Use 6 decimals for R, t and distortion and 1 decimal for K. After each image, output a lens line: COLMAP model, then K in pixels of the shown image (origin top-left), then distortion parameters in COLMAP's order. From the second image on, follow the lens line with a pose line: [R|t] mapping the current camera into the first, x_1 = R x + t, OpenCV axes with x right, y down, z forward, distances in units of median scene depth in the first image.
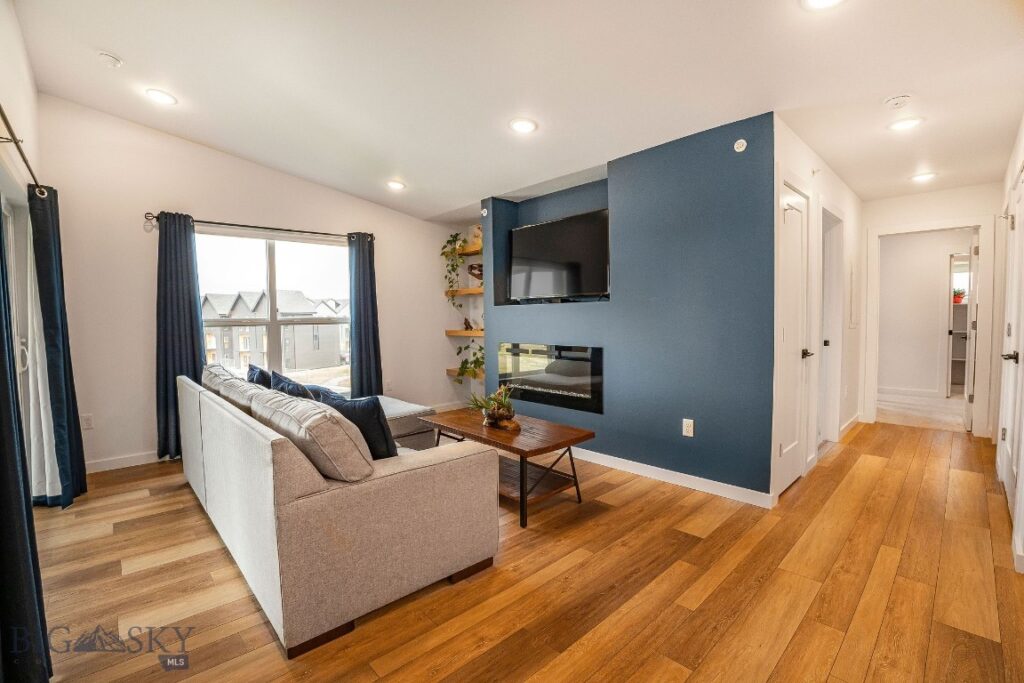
lens RADIAL K [[441.6, 0, 525.8], [0, 441.6, 336.9], [0, 0, 1]] dist [-0.040337, 0.000564]
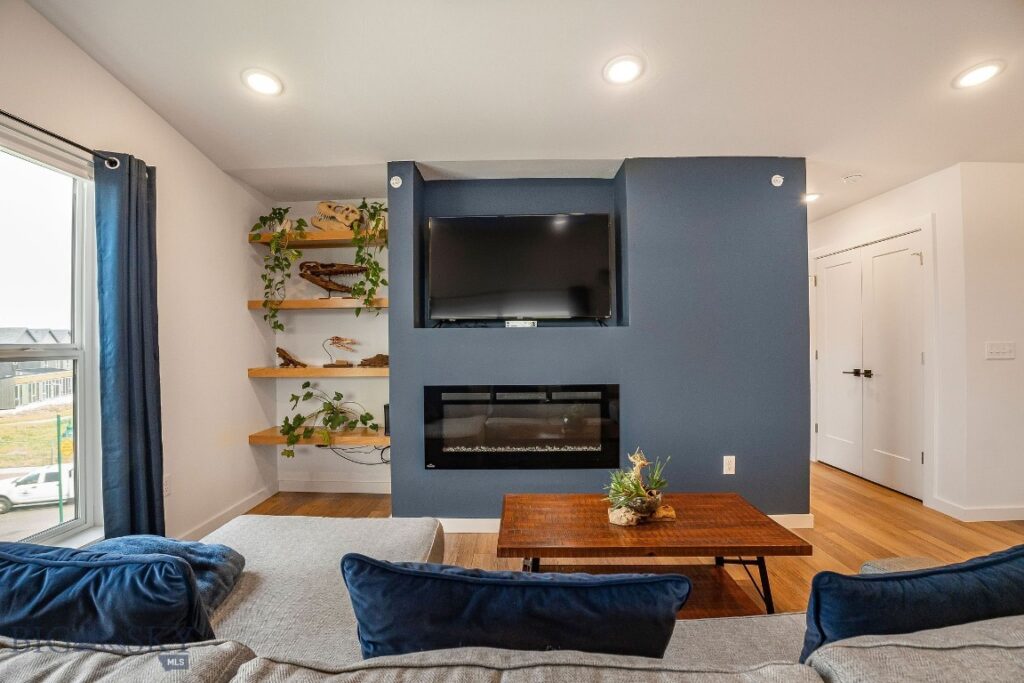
lens RADIAL K [[464.3, 0, 560.0], [0, 464.3, 342.4], [0, 0, 1]] dist [-0.046156, 0.000091]
pose [[0.712962, 0.009431, 0.701139, -0.474033], [0.031052, 0.998504, -0.045007, -0.016525], [-0.700515, 0.053860, 0.711603, 0.452060]]
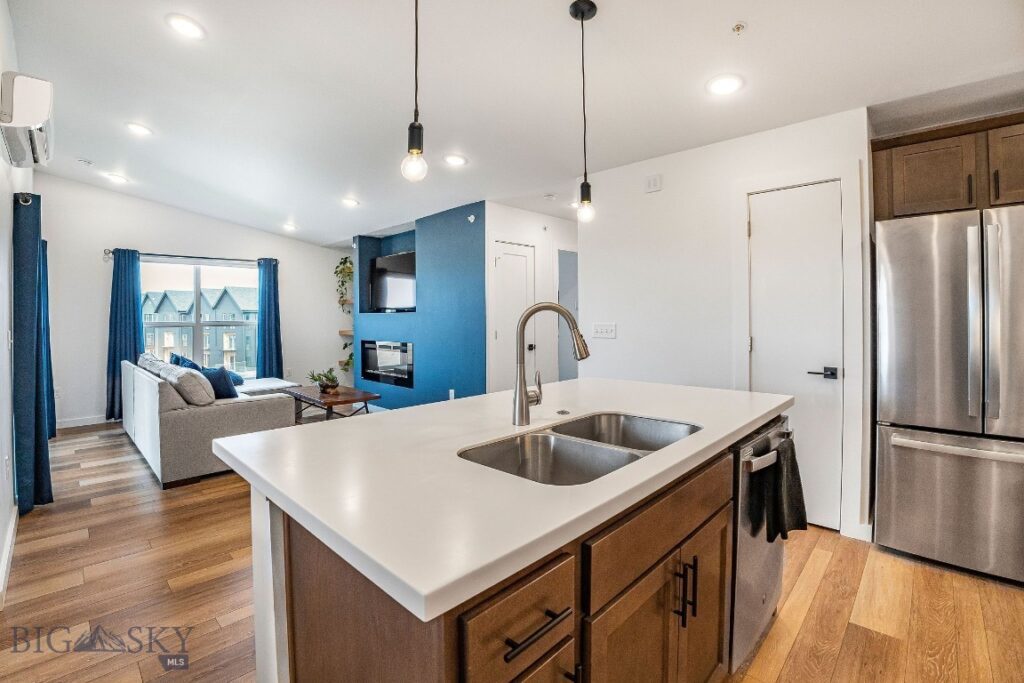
lens RADIAL K [[452.0, 0, 511.2], [0, 452.0, 313.6], [0, 0, 1]] dist [-0.031111, 0.000171]
pose [[0.999724, 0.004100, 0.023123, 0.449769], [-0.002910, 0.998682, -0.051238, 0.001633], [-0.023303, 0.051156, 0.998419, -0.507662]]
